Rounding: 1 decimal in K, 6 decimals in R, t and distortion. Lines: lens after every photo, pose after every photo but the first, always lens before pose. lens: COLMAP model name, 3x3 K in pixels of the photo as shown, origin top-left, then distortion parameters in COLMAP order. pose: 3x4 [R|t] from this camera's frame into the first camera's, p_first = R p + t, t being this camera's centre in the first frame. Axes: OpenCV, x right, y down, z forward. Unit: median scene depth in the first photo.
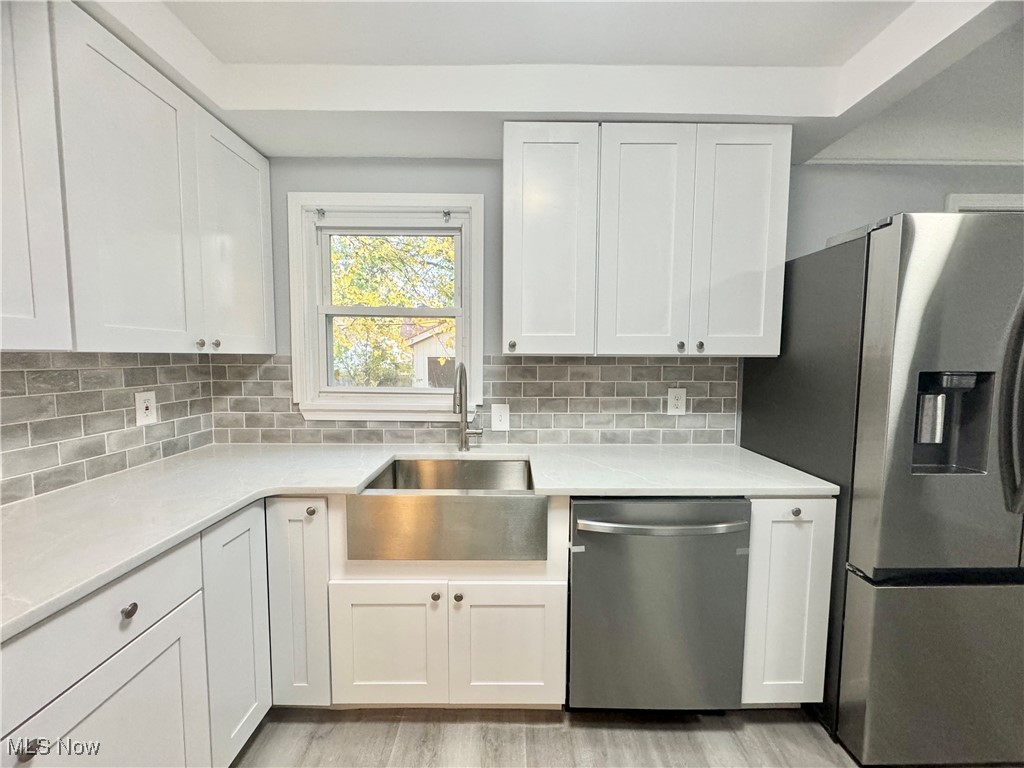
lens RADIAL K [[407.0, 0, 514.0], [0, 407.0, 384.6], [0, 0, 1]] dist [0.002008, 0.000907]
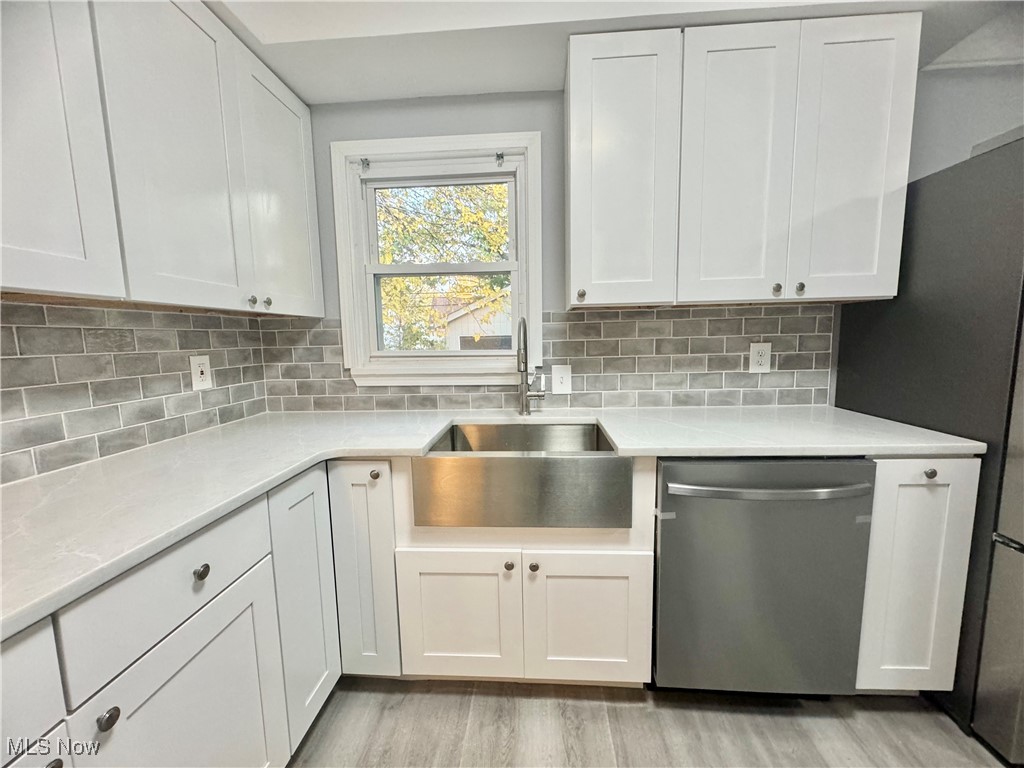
lens RADIAL K [[407.0, 0, 514.6], [0, 407.0, 383.7], [0, 0, 1]] dist [0.002008, 0.000907]
pose [[0.997492, -0.018219, -0.068391, -0.101441], [0.021159, 0.998872, 0.042511, 0.063626], [0.067540, -0.043851, 0.996752, 0.091166]]
